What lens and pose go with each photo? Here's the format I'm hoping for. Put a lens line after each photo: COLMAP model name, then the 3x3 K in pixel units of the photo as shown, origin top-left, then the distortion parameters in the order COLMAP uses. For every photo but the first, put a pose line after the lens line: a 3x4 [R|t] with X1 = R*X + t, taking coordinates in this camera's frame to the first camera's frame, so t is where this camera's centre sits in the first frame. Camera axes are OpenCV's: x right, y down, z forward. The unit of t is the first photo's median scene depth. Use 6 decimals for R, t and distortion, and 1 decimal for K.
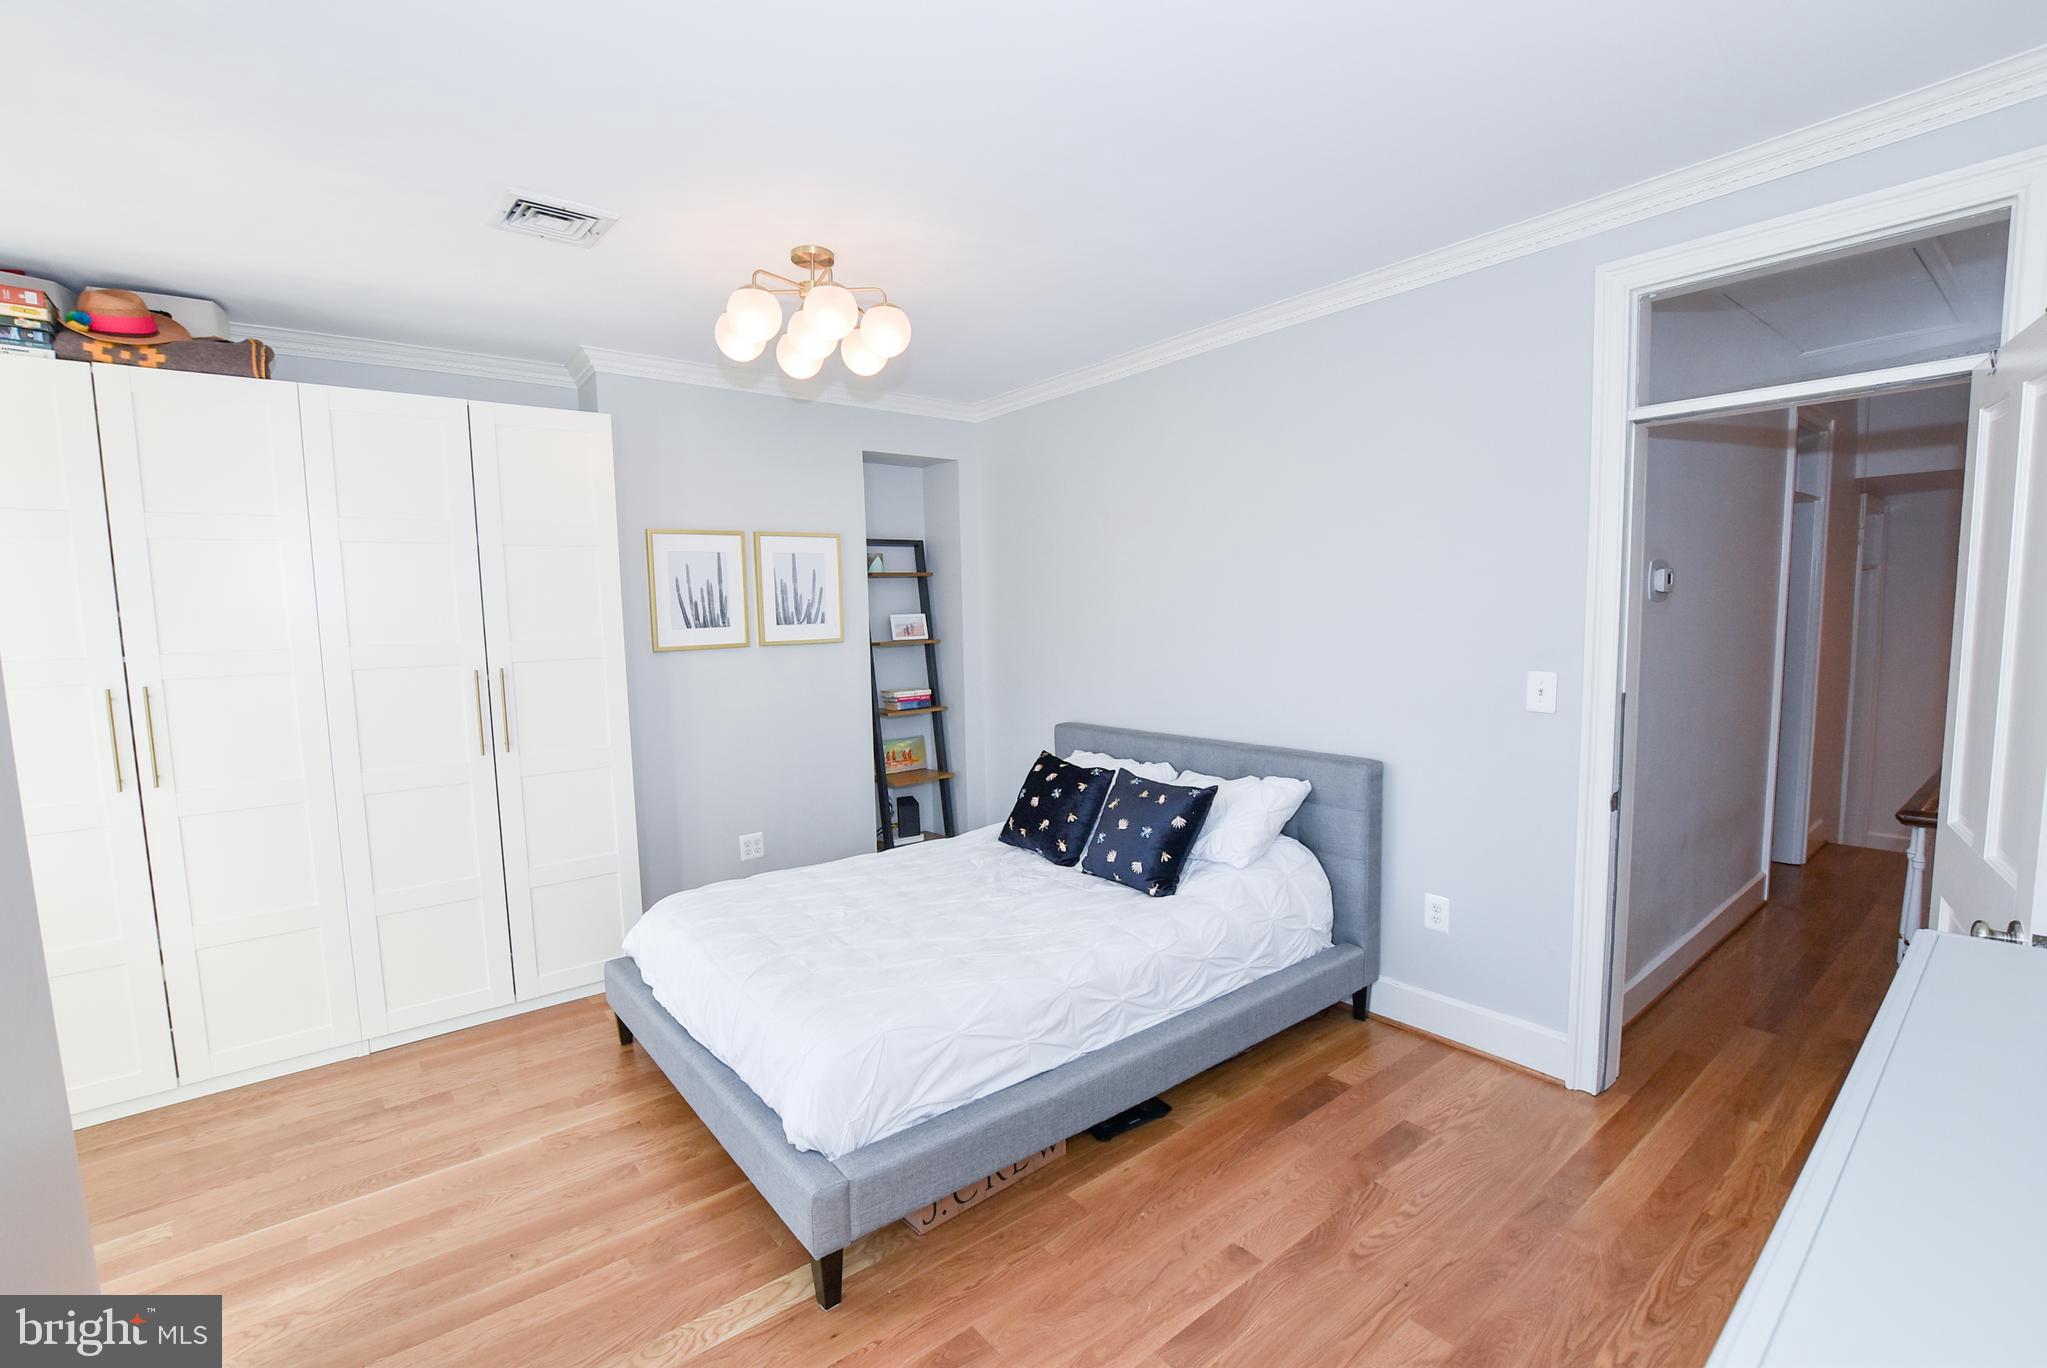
lens RADIAL K [[925.7, 0, 1029.8], [0, 925.7, 689.4], [0, 0, 1]] dist [-0.003301, -0.000095]
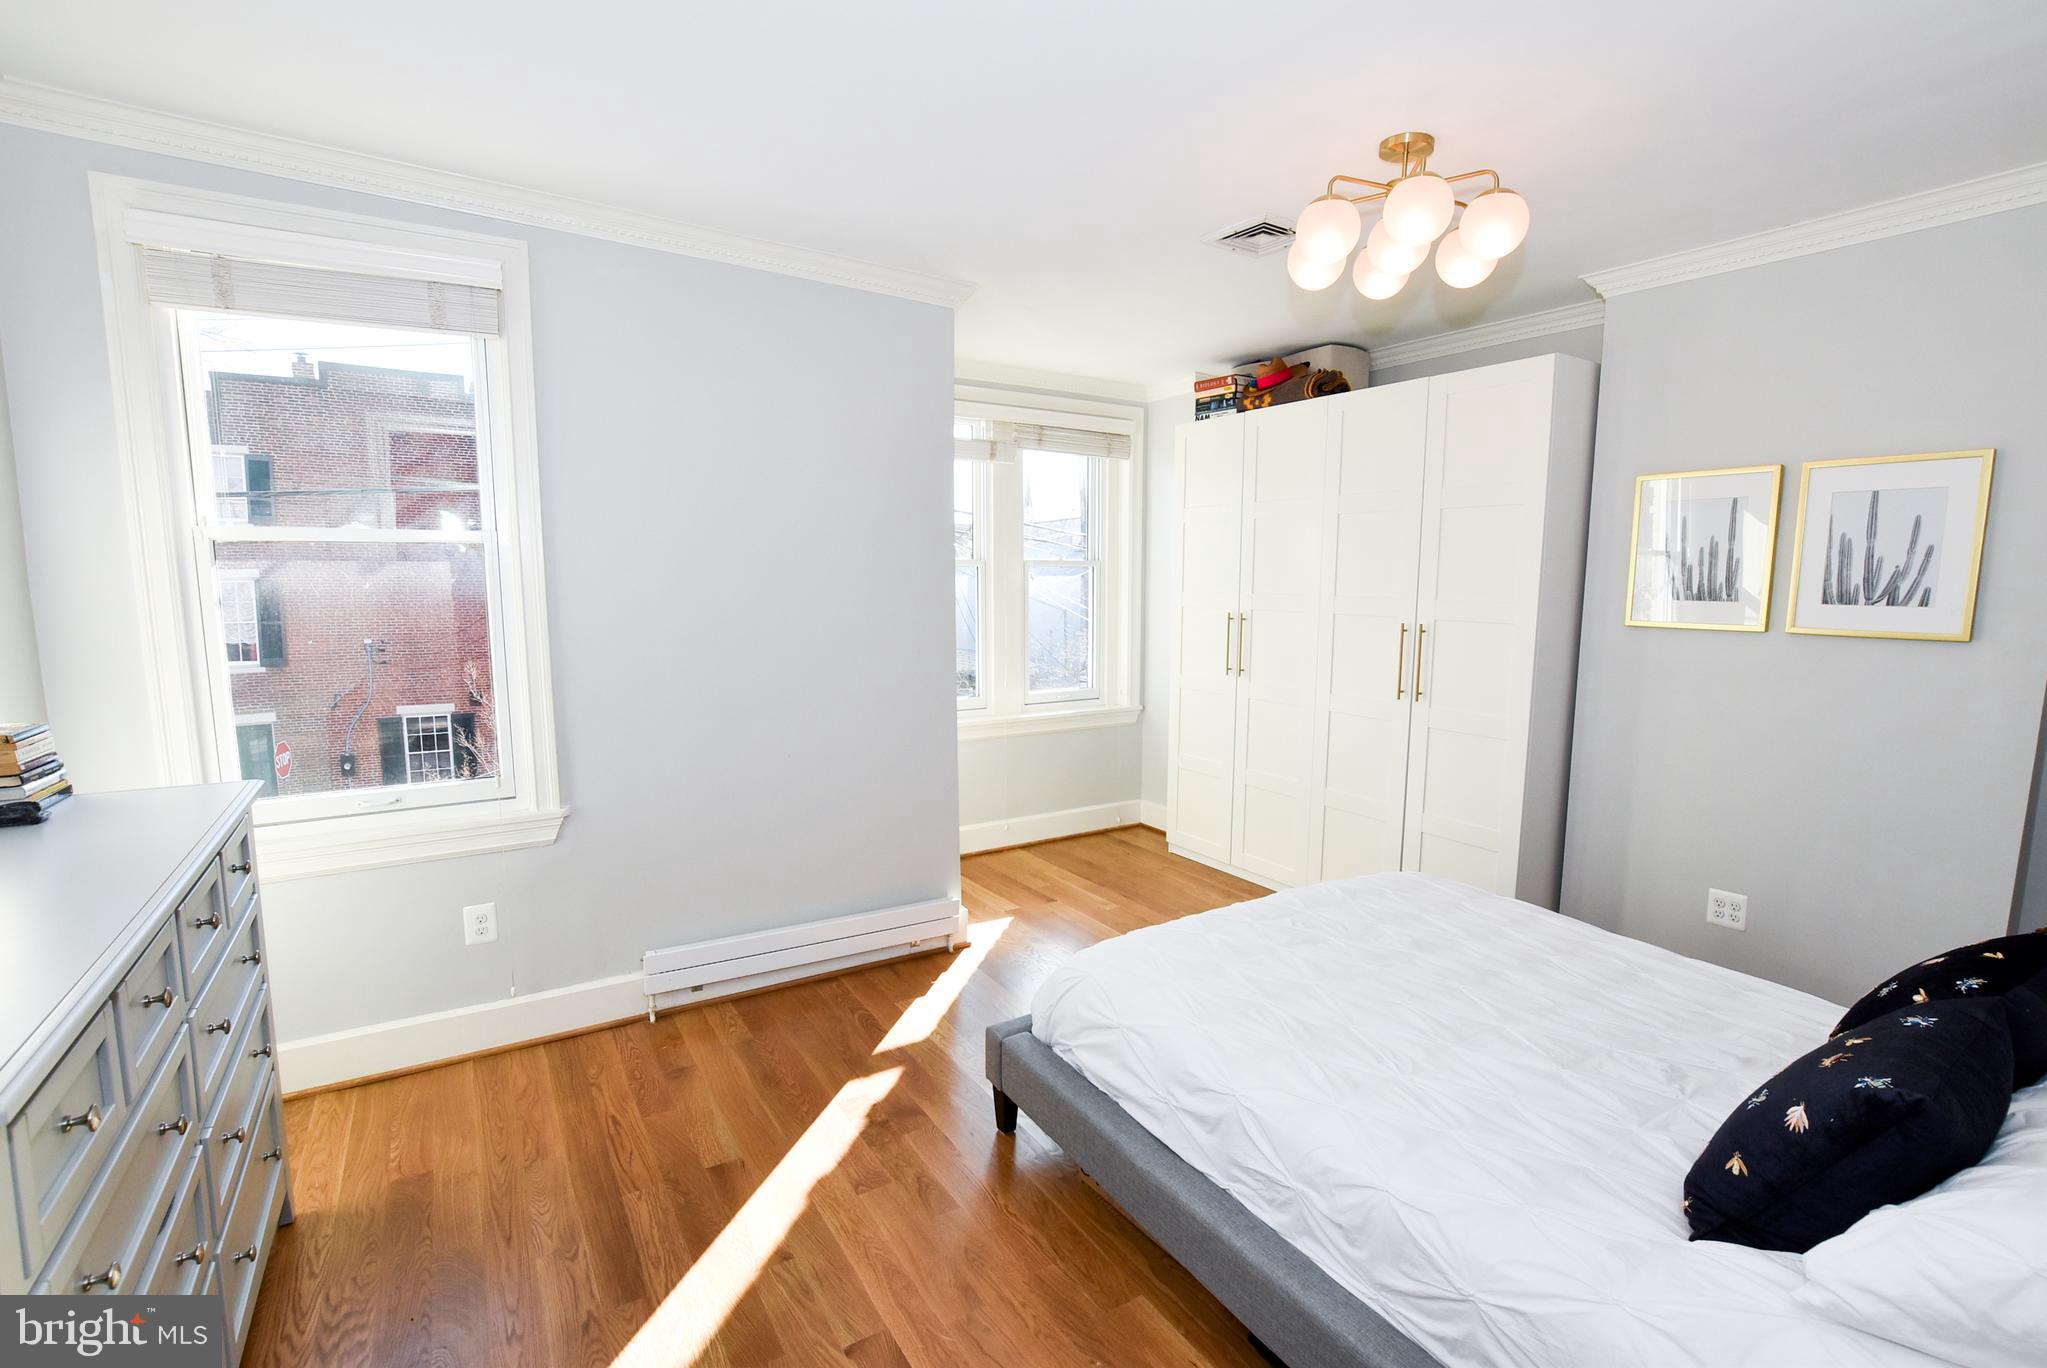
lens RADIAL K [[925.7, 0, 1028.3], [0, 925.7, 684.3], [0, 0, 1]] dist [-0.003301, -0.000095]
pose [[-0.113463, 0.144150, -0.983030, 0.463499], [-0.097834, 0.982989, 0.155436, -0.063390], [0.988714, 0.113810, -0.097430, 0.542721]]
